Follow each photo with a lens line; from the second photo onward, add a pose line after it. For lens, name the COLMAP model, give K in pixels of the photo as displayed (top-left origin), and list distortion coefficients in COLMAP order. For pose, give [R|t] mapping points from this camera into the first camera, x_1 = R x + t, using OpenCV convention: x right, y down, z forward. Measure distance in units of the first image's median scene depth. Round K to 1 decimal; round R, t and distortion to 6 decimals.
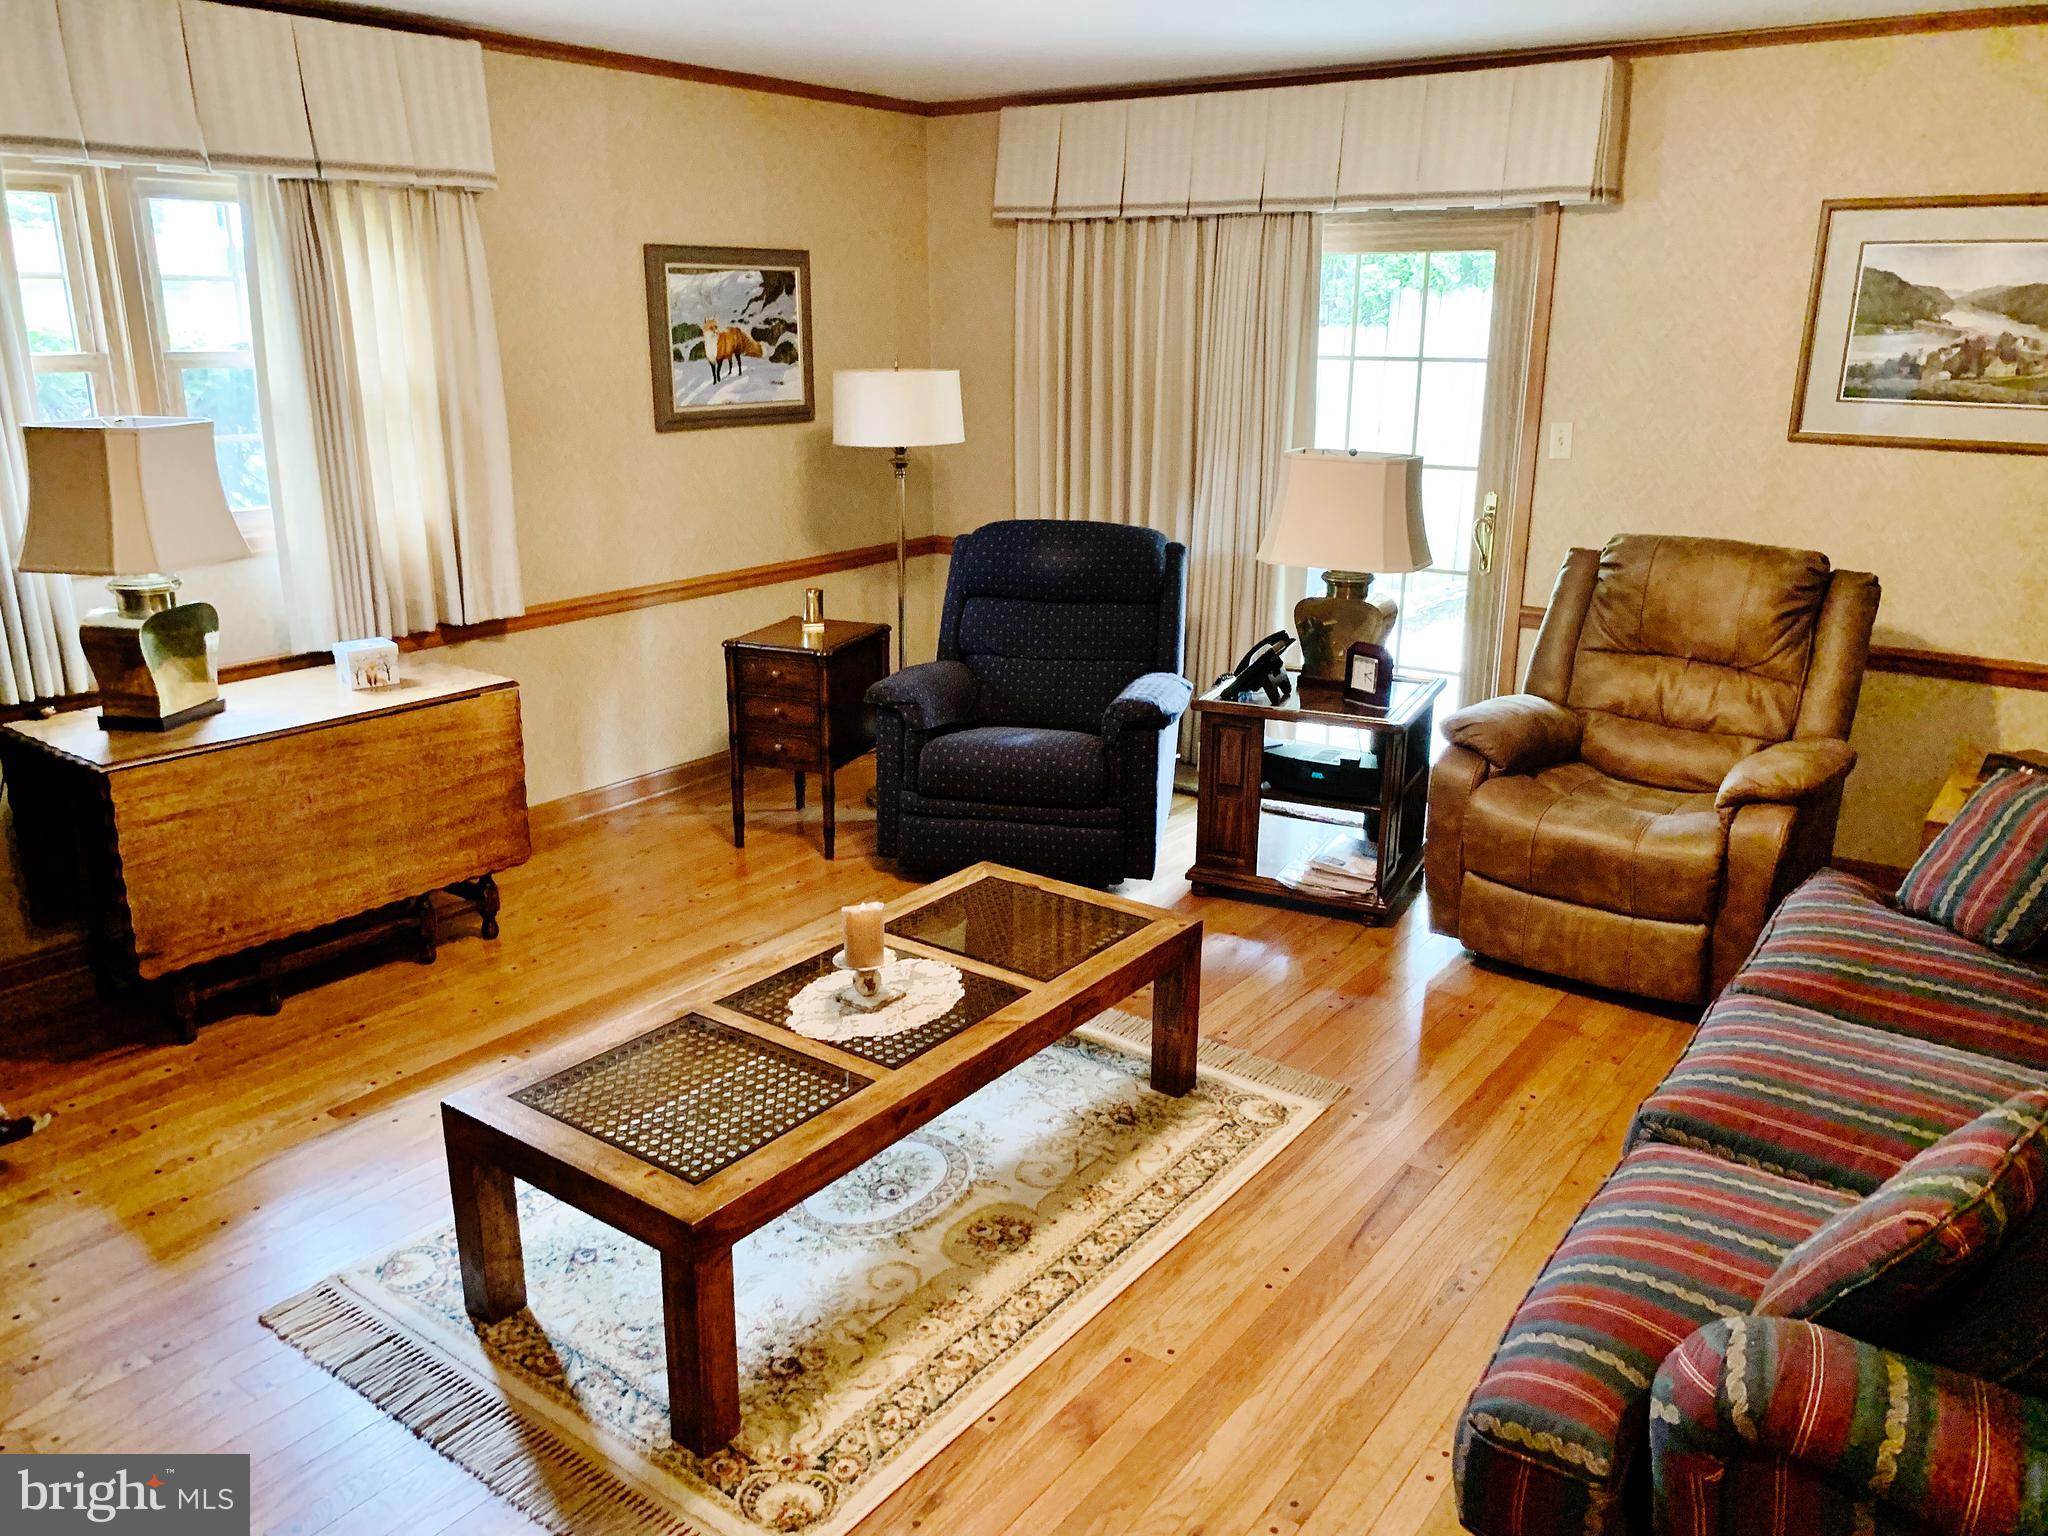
lens RADIAL K [[1571.9, 0, 1024.0], [0, 1571.9, 768.0], [0, 0, 1]] dist [0.071830, -0.103368]
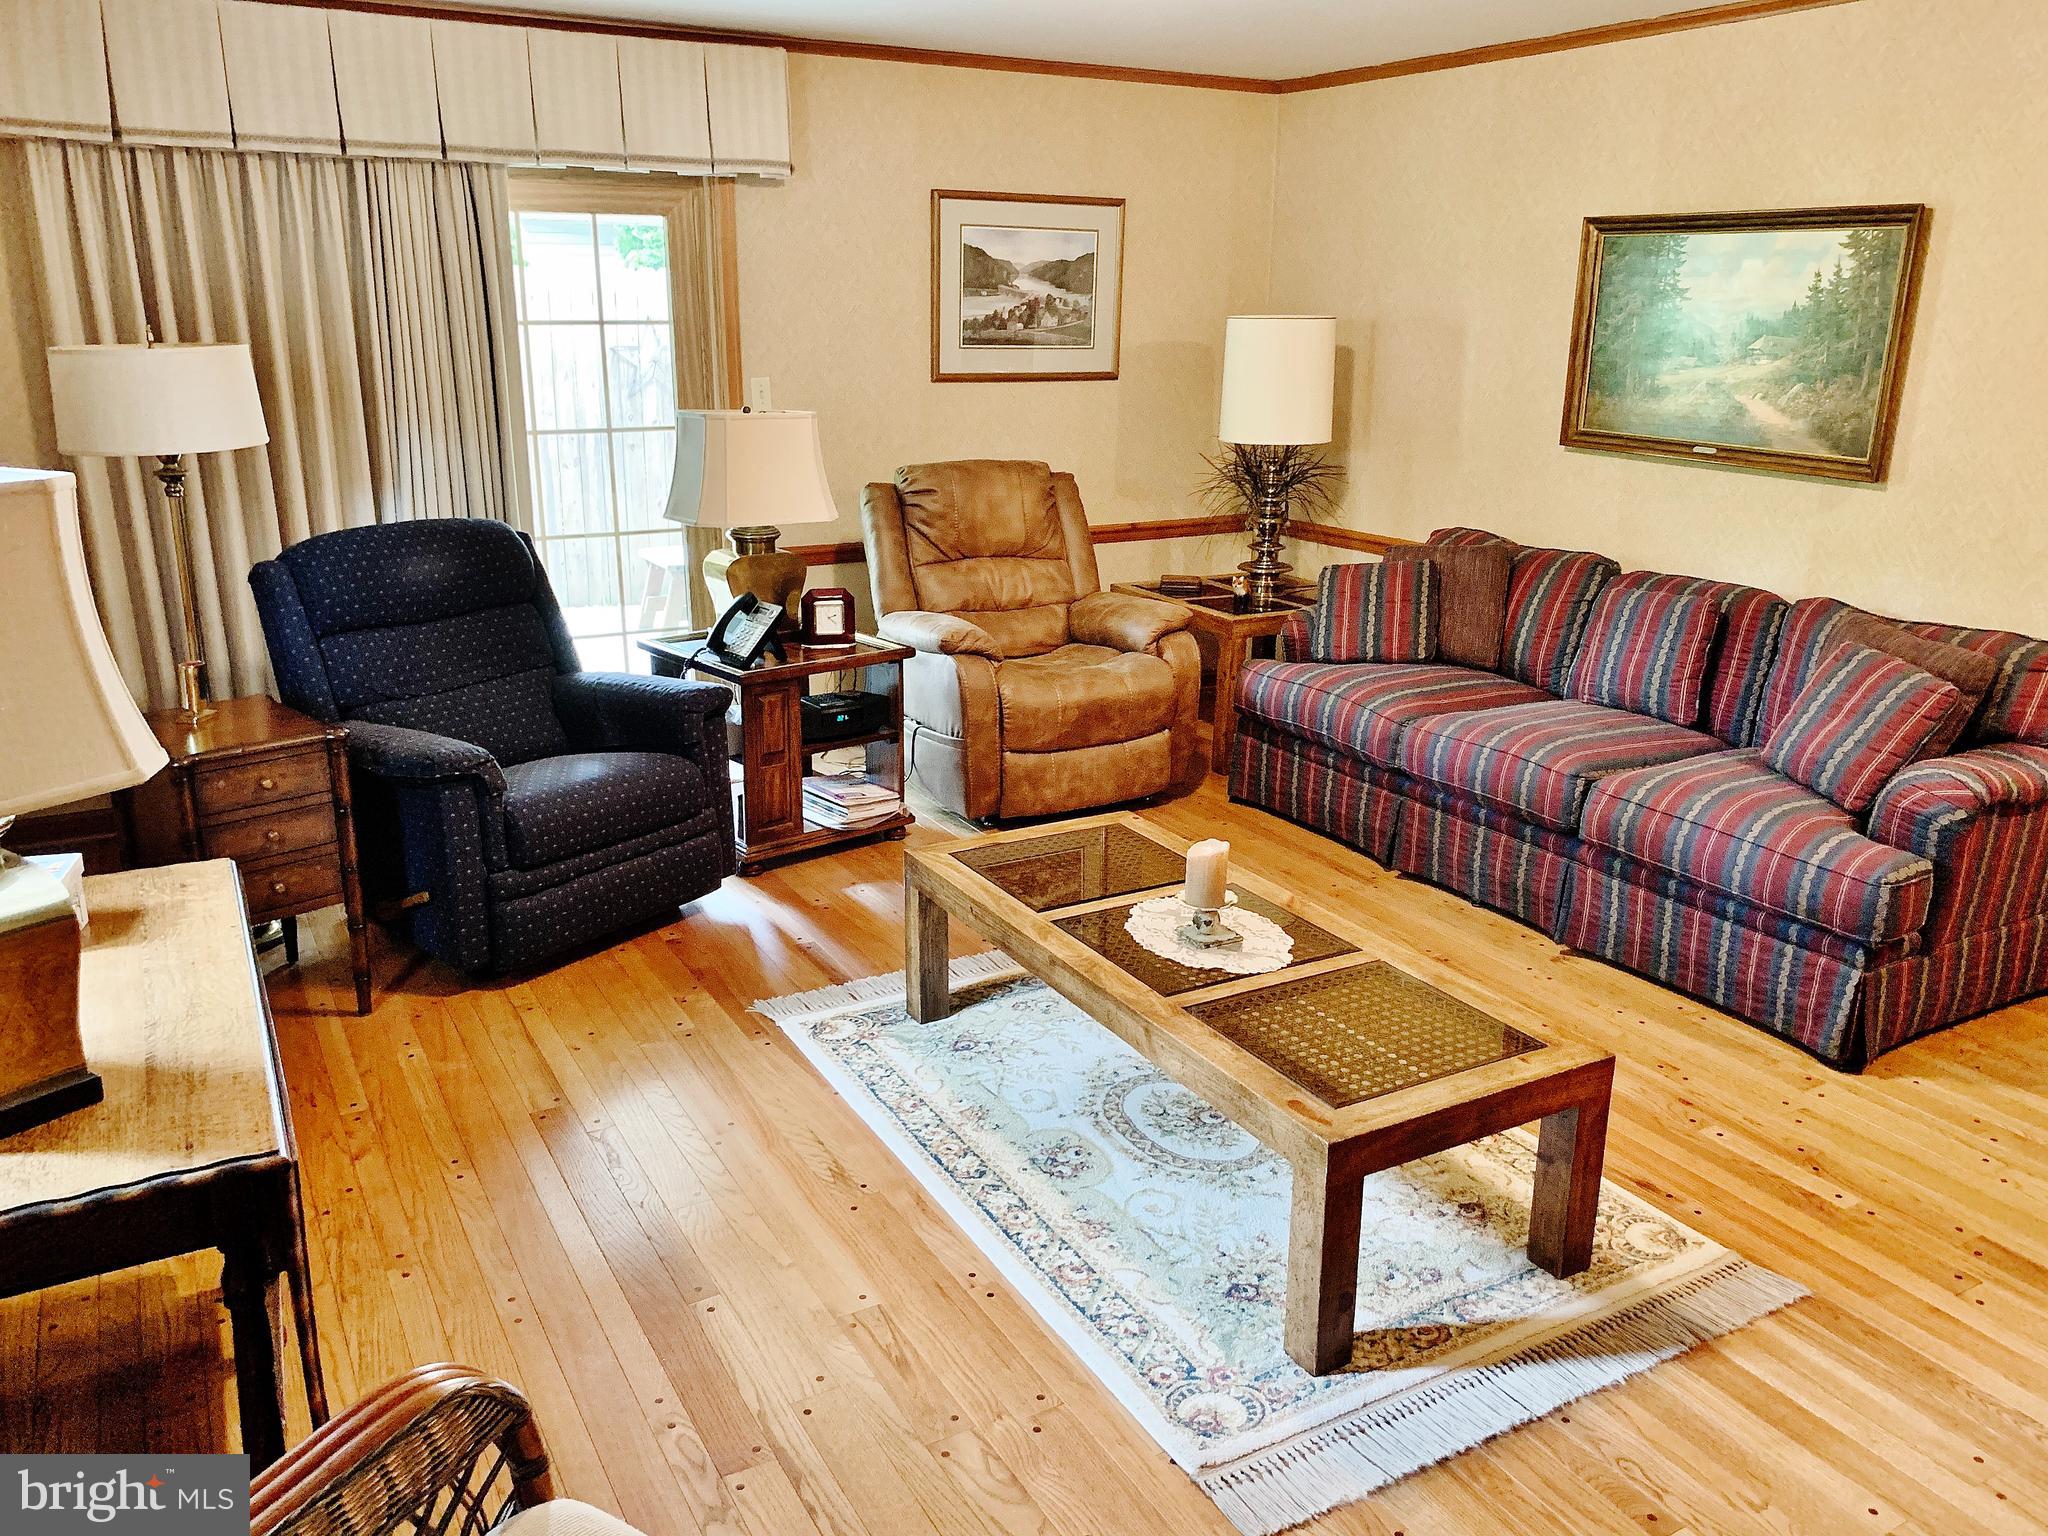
lens RADIAL K [[1571.9, 0, 1024.0], [0, 1571.9, 768.0], [0, 0, 1]] dist [0.071830, -0.103368]
pose [[0.404020, -0.262237, 0.876356, -0.703393], [0.252969, 0.952696, 0.168456, -0.111479], [-0.879076, 0.153632, 0.451246, 0.437058]]
